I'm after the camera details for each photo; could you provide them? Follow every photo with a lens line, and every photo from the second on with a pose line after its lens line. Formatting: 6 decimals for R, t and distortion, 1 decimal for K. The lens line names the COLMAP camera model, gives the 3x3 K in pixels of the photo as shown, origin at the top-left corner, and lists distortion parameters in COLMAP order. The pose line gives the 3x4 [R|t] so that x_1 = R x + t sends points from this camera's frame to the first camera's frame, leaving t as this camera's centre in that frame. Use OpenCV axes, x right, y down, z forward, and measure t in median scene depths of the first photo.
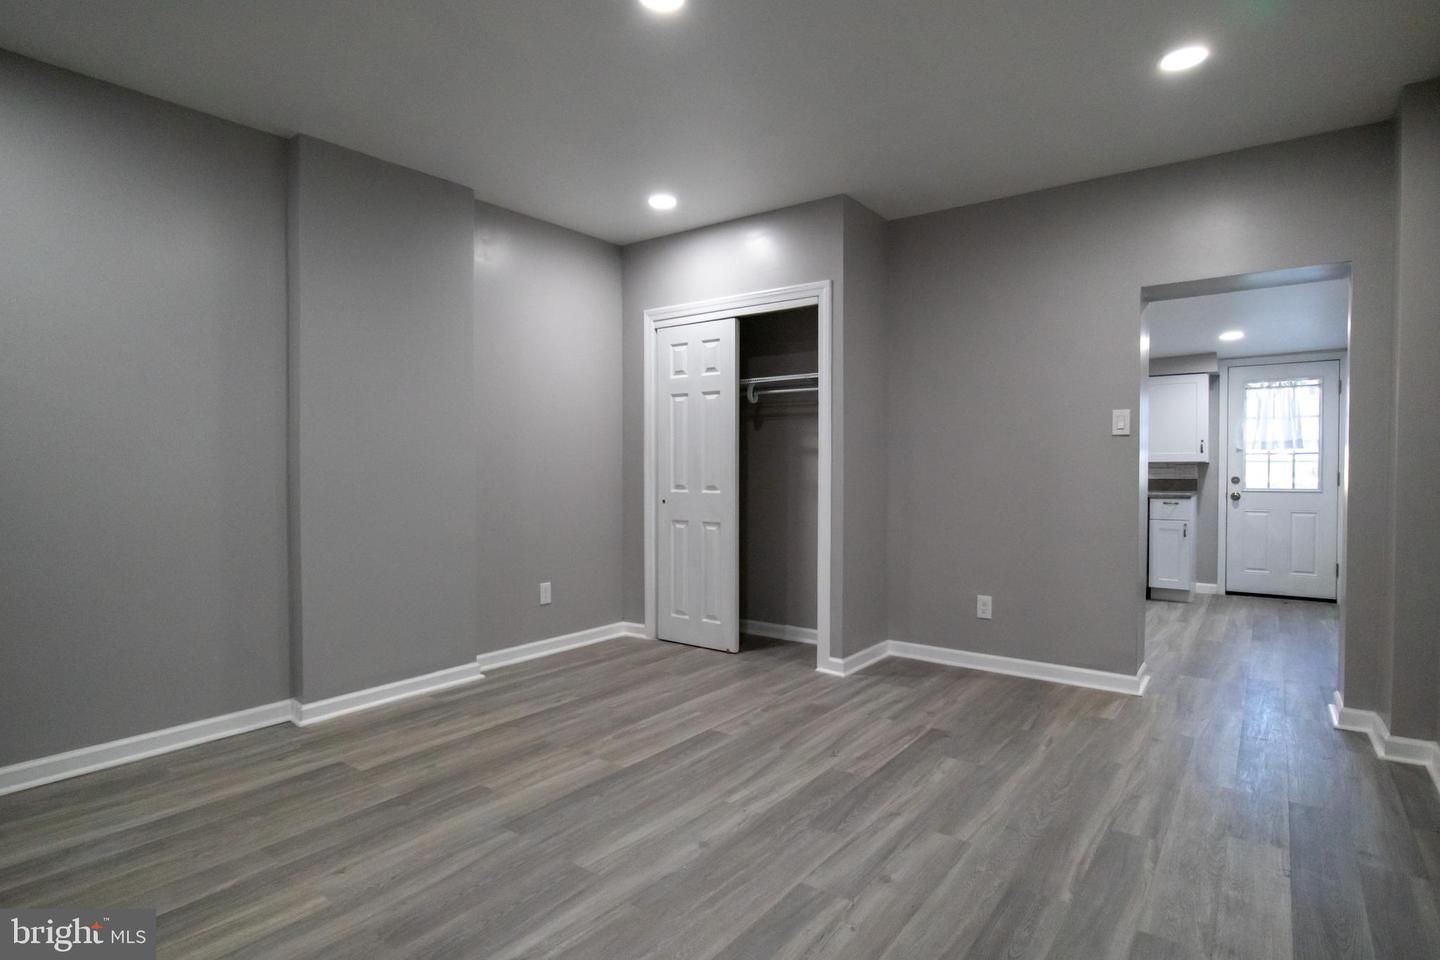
lens RADIAL K [[764.0, 0, 720.0], [0, 764.0, 480.0], [0, 0, 1]] dist [-0.001086, 0.000027]
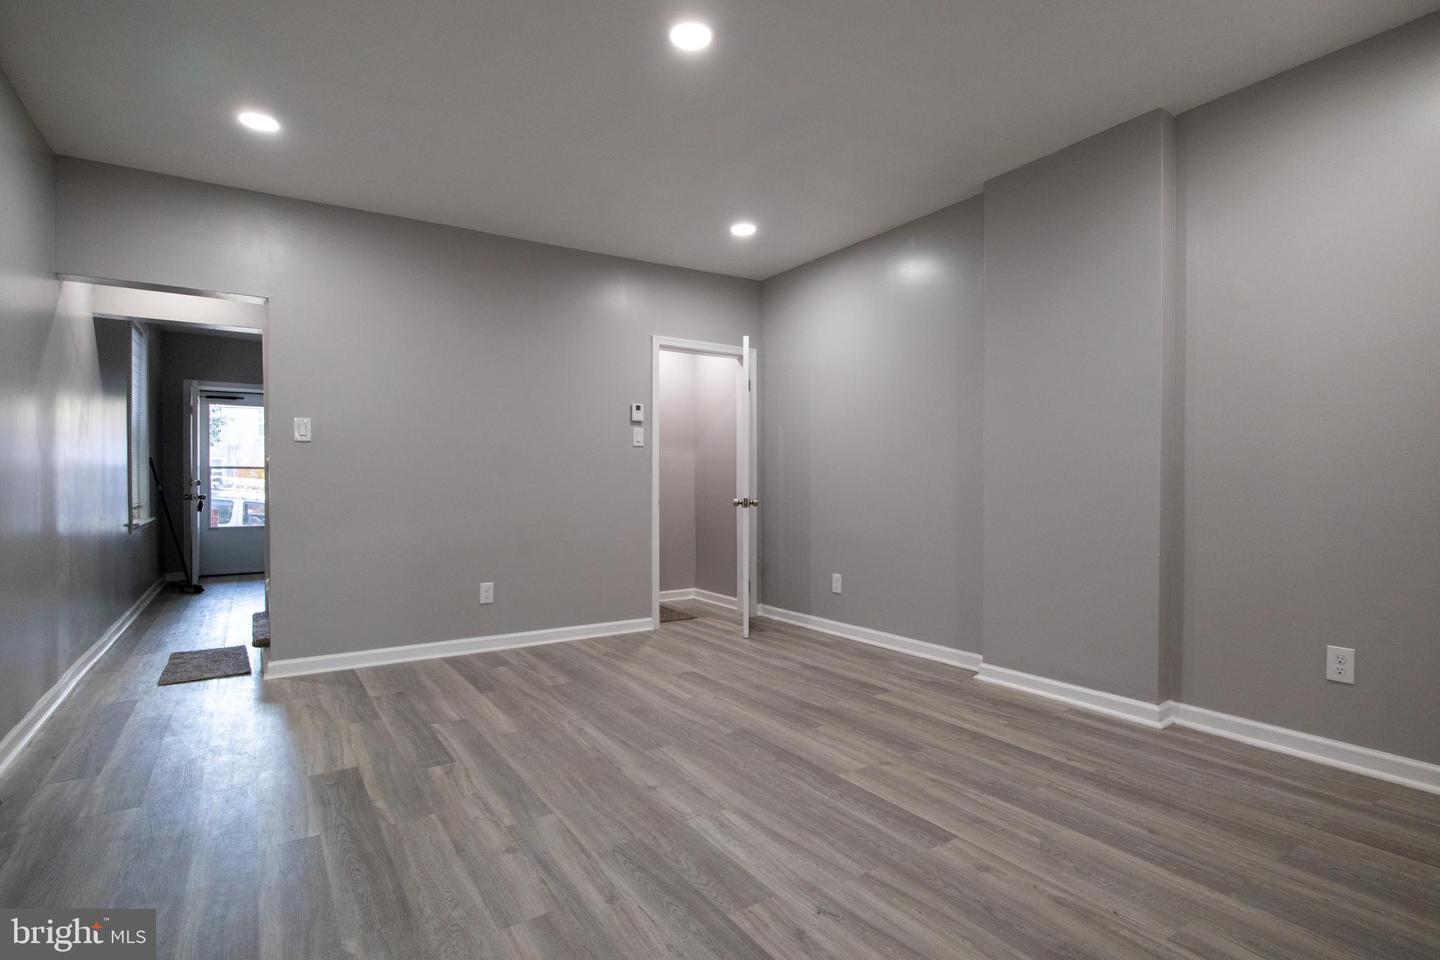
lens RADIAL K [[741.8, 0, 779.2], [0, 741.8, 486.7], [0, 0, 1]] dist [0.002857, 0.000156]
pose [[-0.321378, 0.003799, -0.946943, 0.783269], [-0.015794, 0.999831, 0.009371, 0.008051], [0.946819, 0.017968, -0.321264, 1.233063]]
